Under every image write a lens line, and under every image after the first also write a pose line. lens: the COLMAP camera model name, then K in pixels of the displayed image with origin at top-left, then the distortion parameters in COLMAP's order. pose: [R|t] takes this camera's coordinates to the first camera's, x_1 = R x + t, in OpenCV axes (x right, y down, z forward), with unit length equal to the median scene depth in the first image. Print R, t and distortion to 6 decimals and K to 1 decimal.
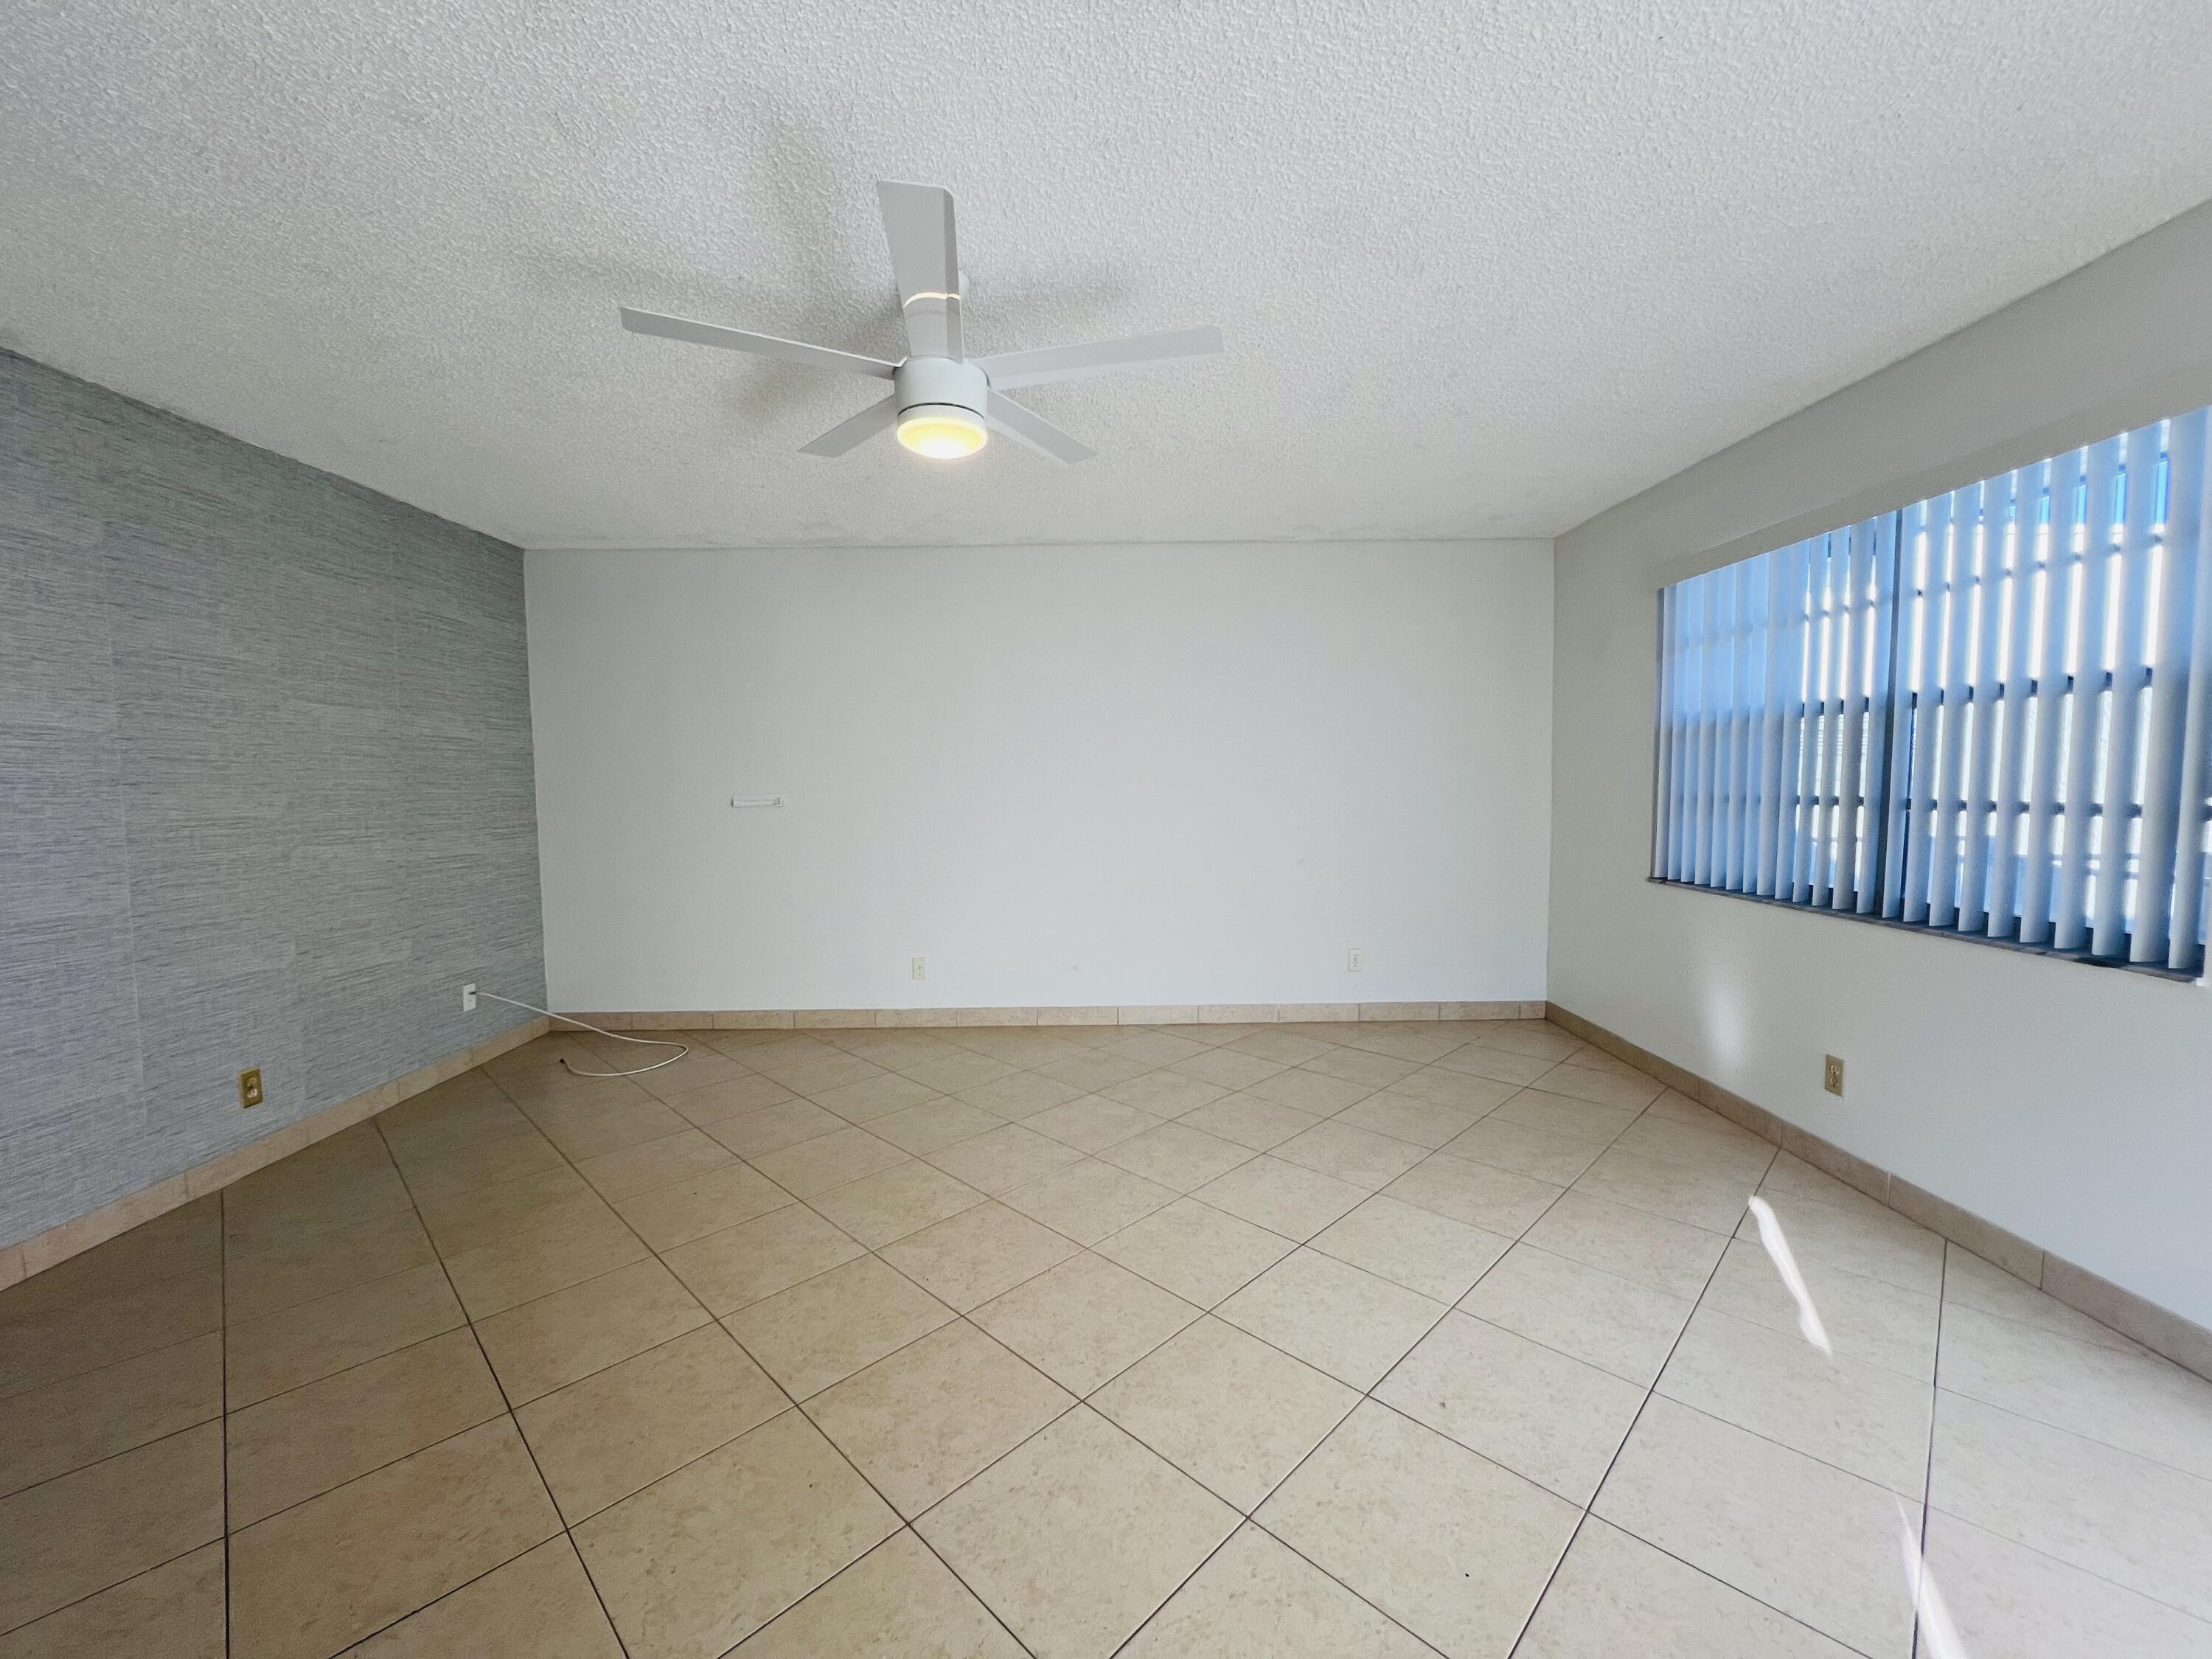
lens RADIAL K [[887.0, 0, 1107.1], [0, 887.0, 833.8], [0, 0, 1]] dist [-0.000209, 0.000046]
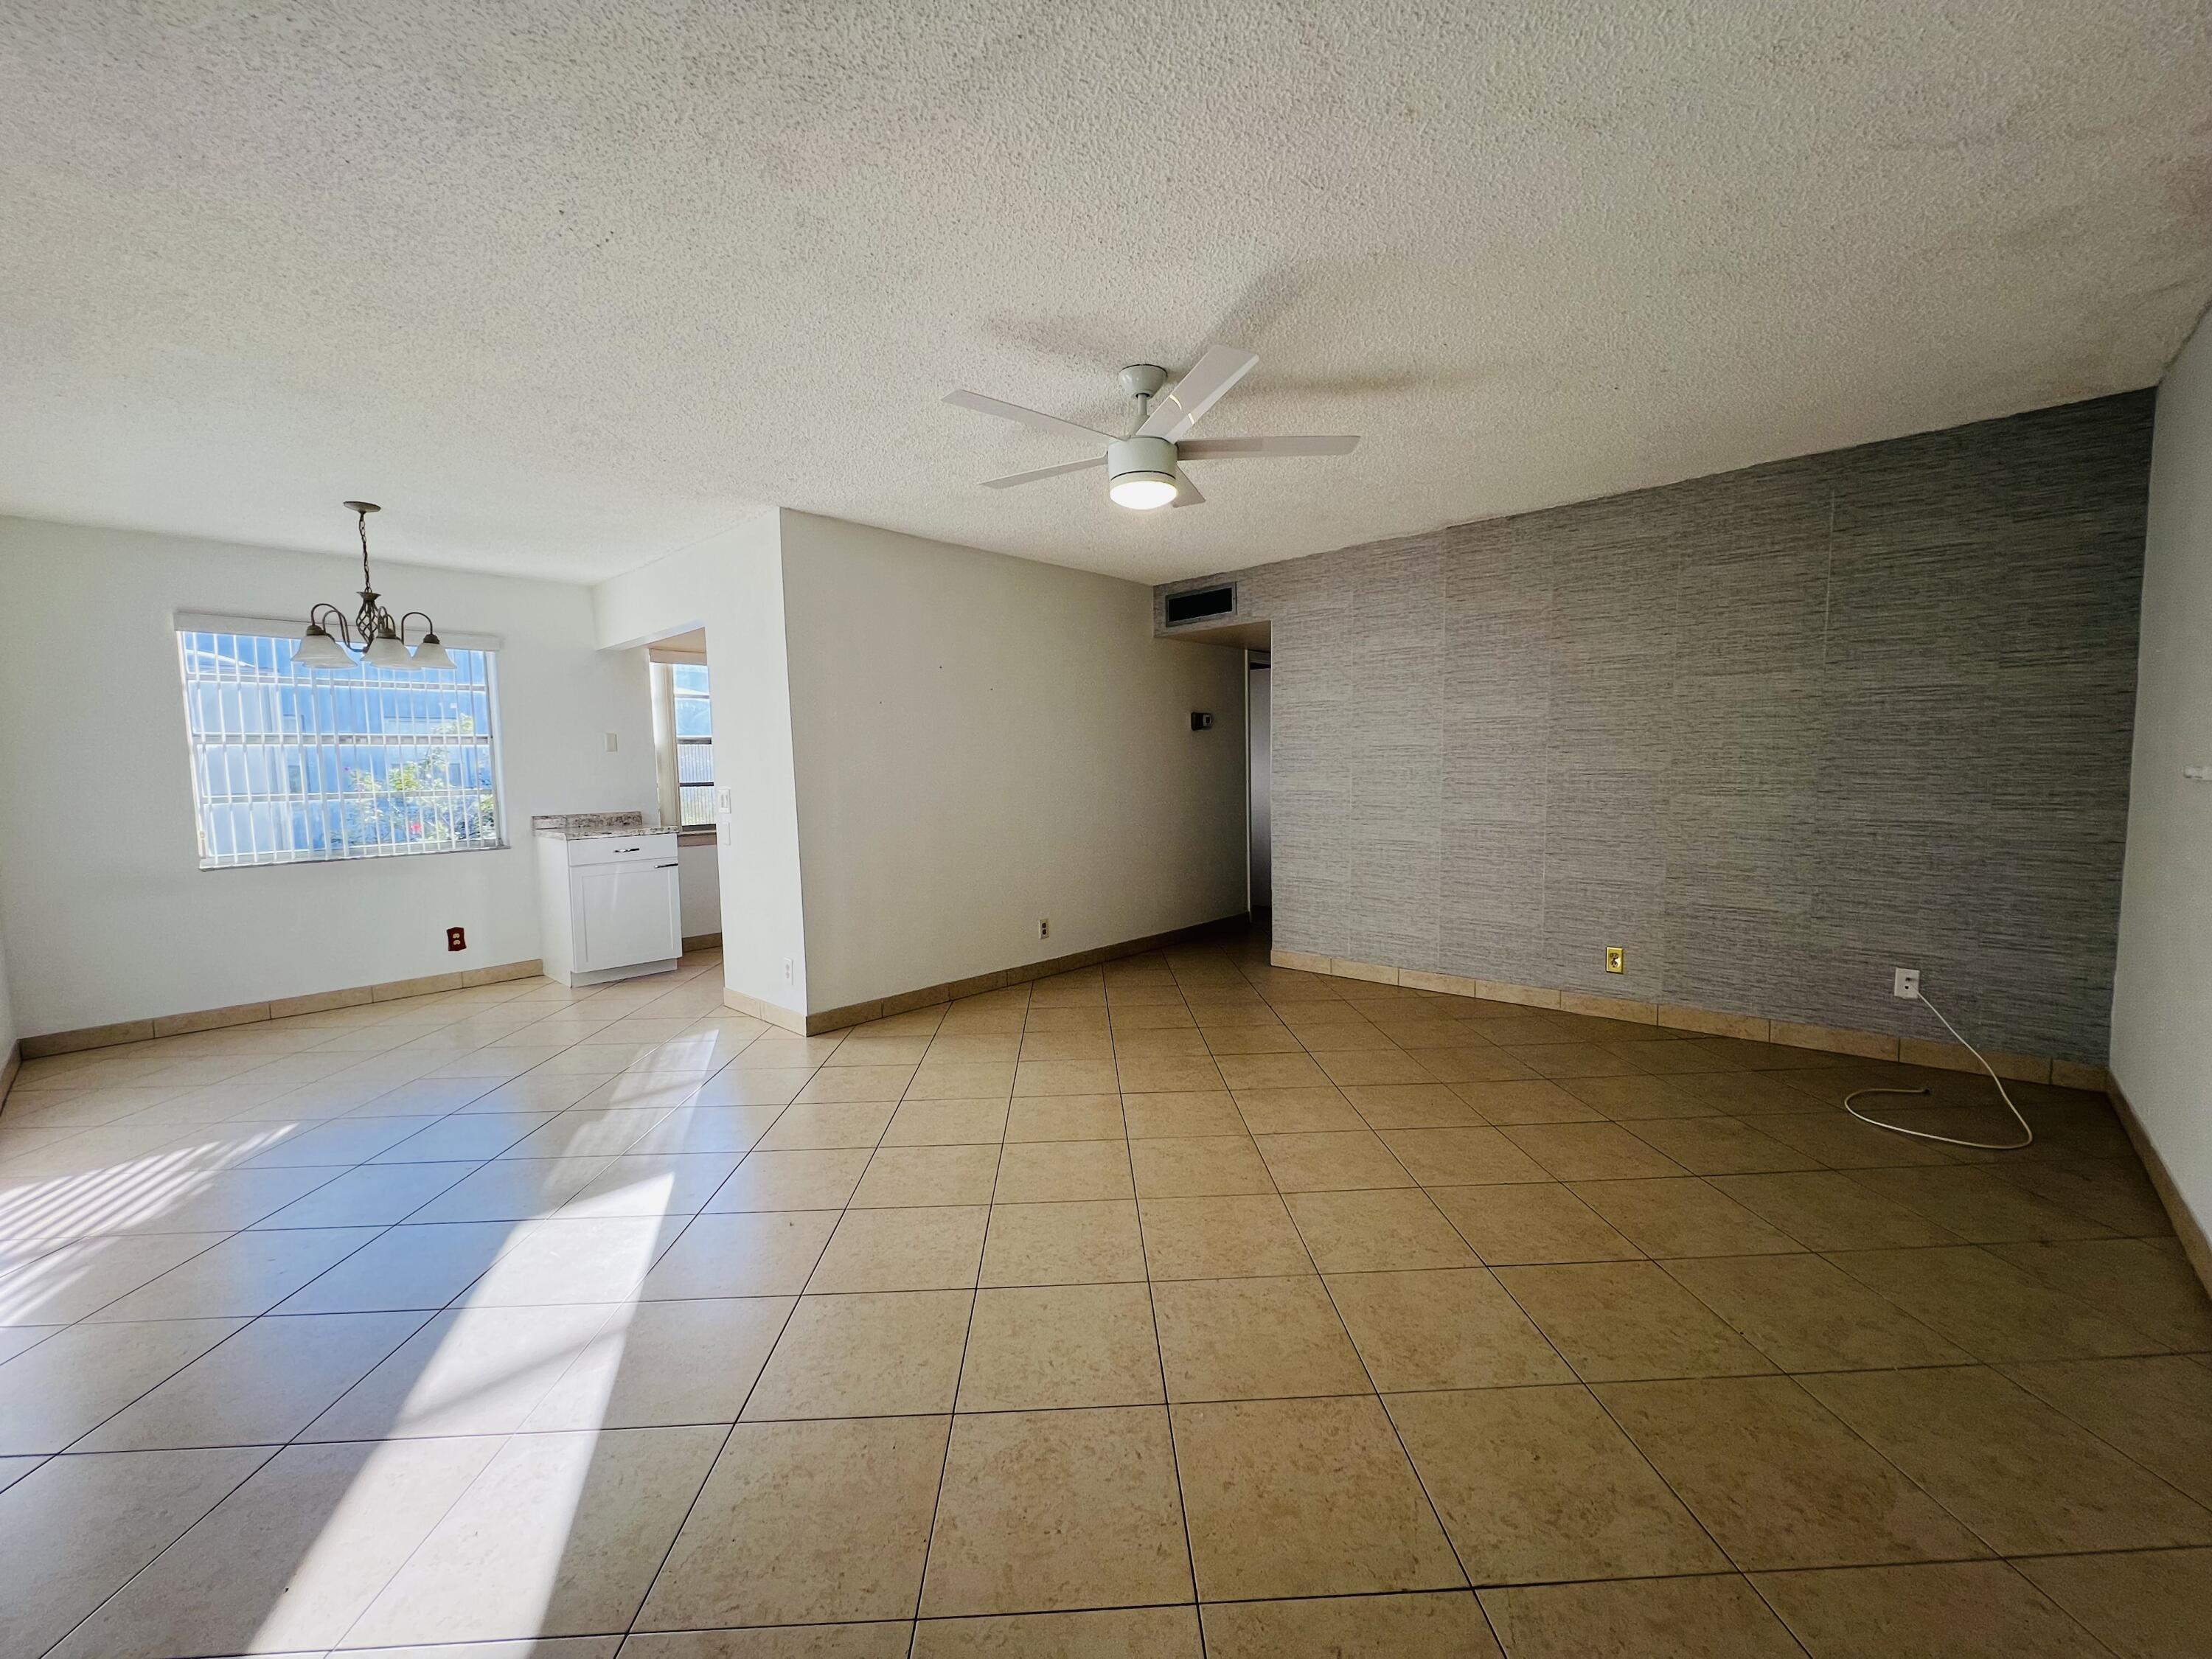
lens RADIAL K [[891.2, 0, 1107.5], [0, 891.2, 833.2], [0, 0, 1]] dist [-0.000011, -0.000347]
pose [[-0.684368, 0.081117, -0.724610, 0.510906], [-0.017871, 0.991628, 0.127887, -0.070284], [0.728917, 0.100472, -0.677189, 1.145232]]
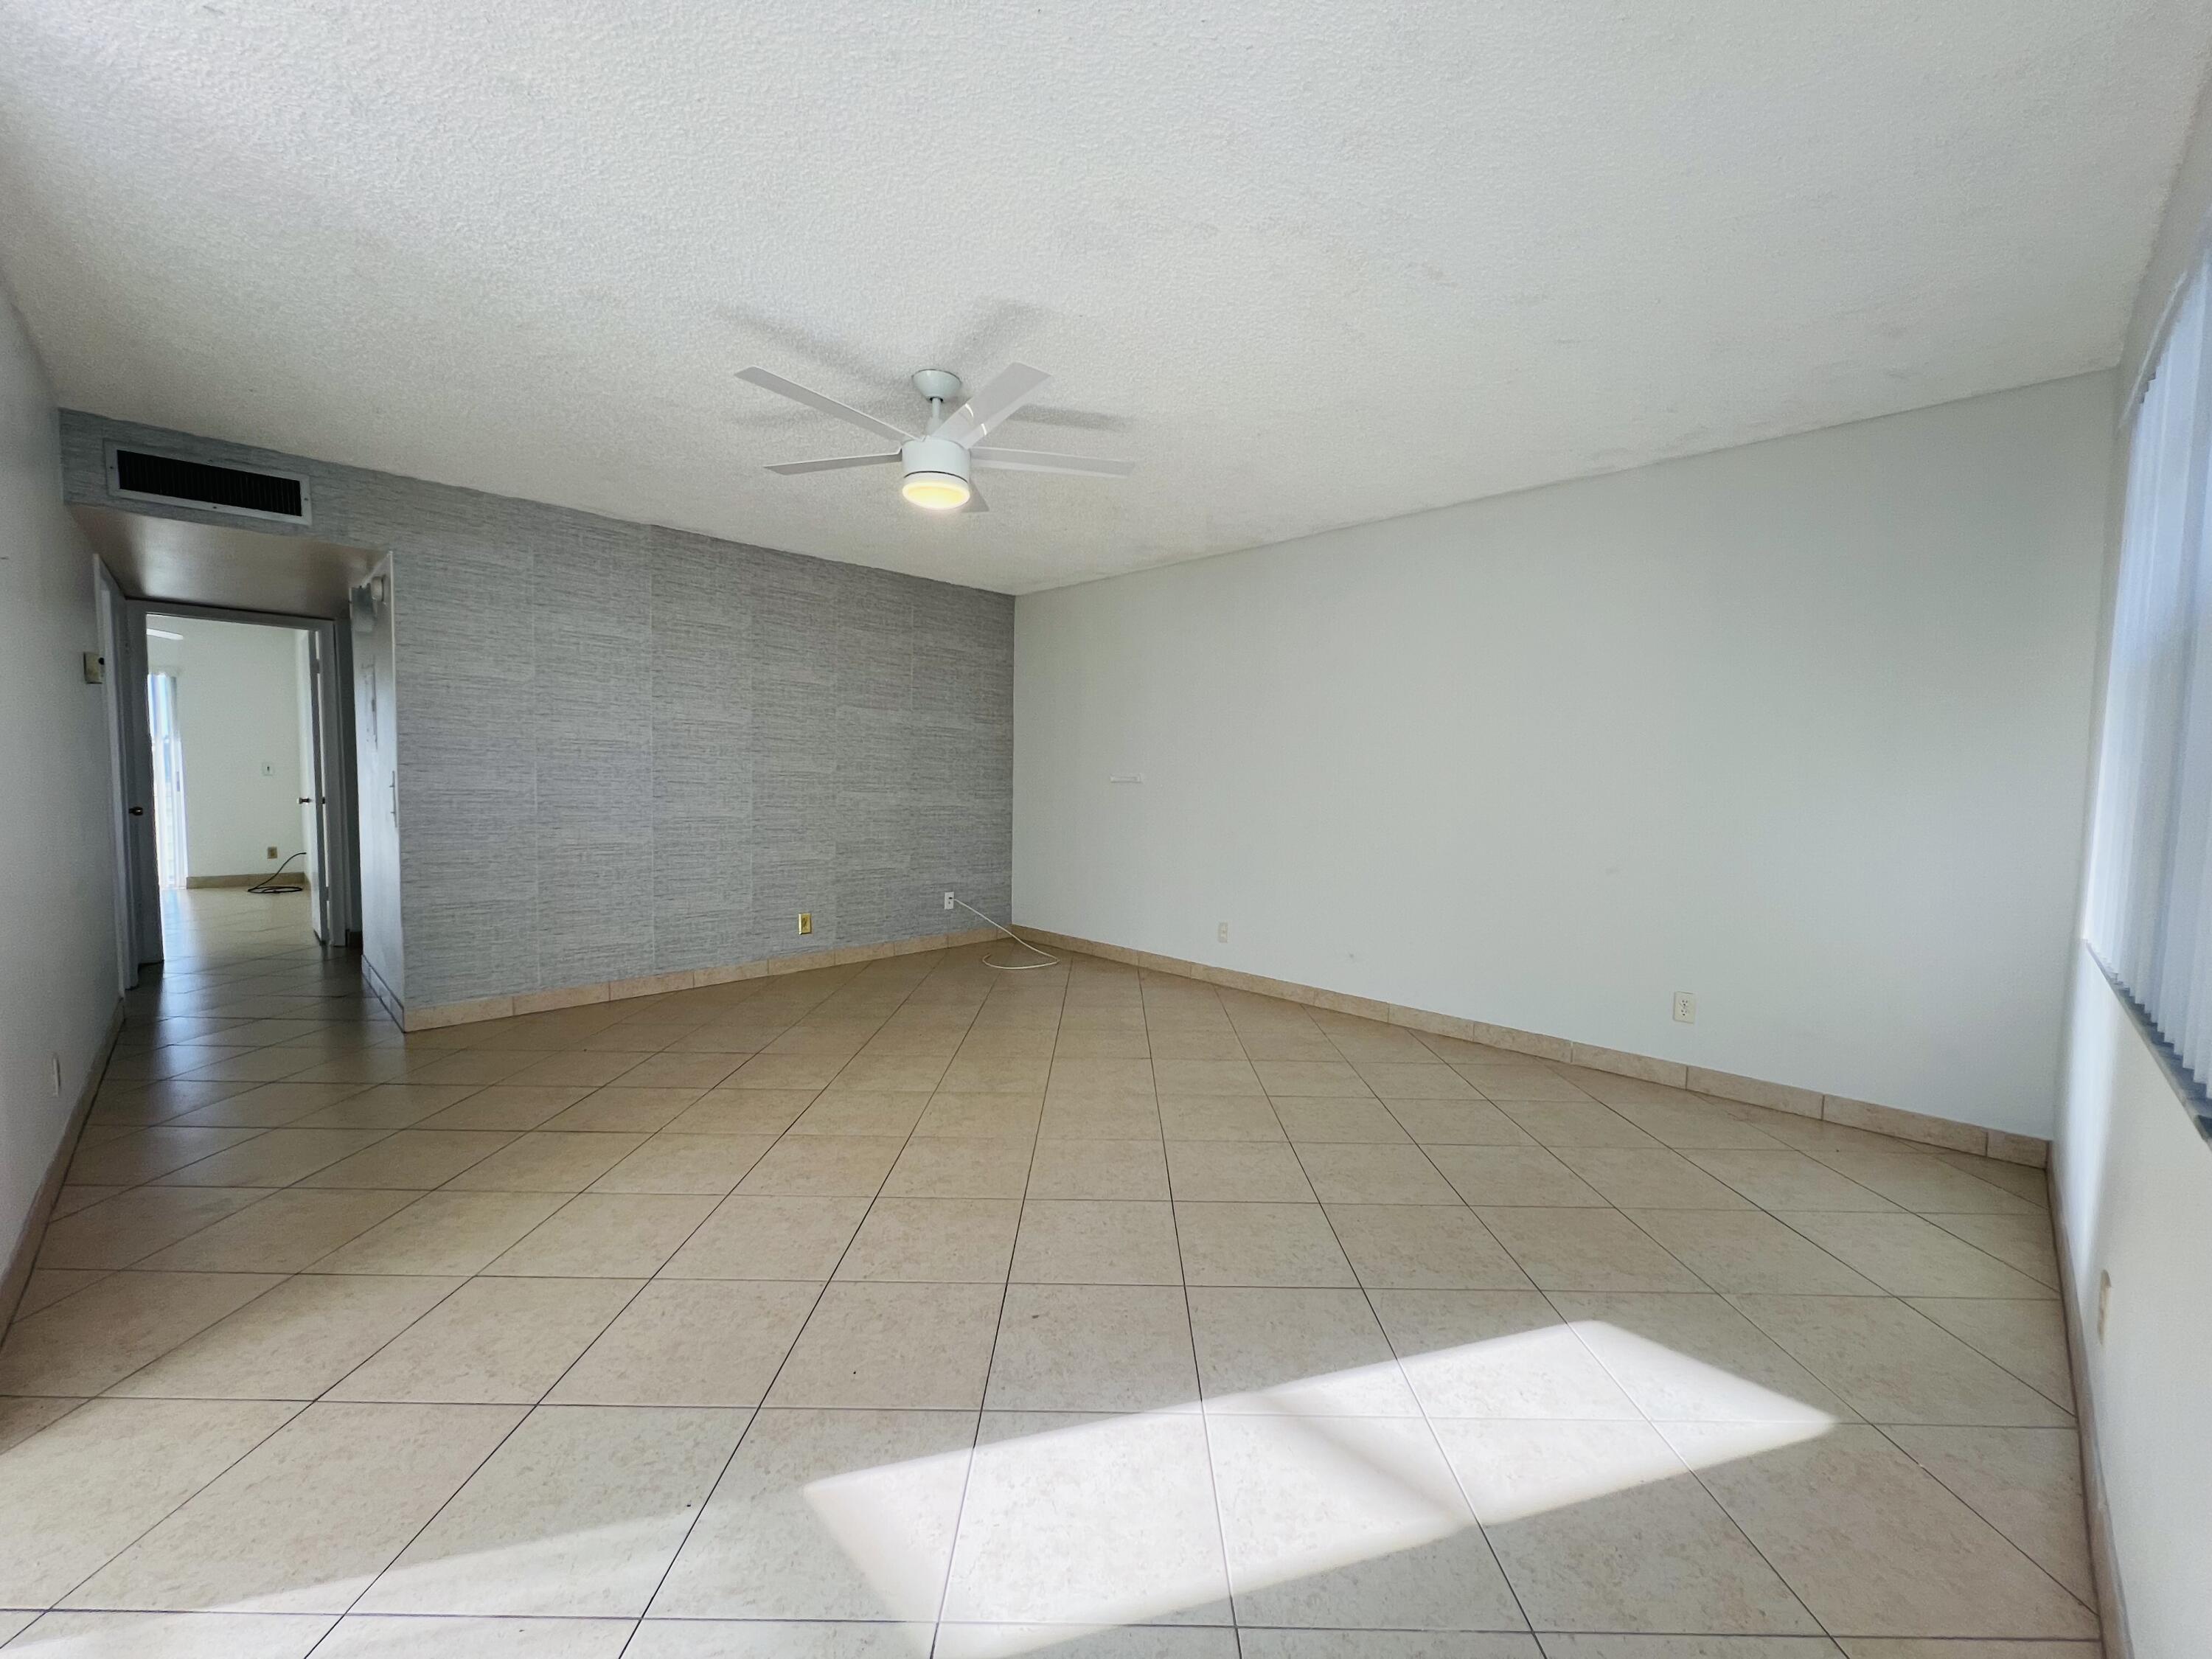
lens RADIAL K [[887.0, 0, 1107.1], [0, 887.0, 833.8], [0, 0, 1]] dist [-0.000209, 0.000046]
pose [[0.701235, 0.070340, -0.709452, 0.602269], [-0.070917, 0.997067, 0.028761, 0.009788], [0.709394, 0.030144, 0.704167, 0.144345]]
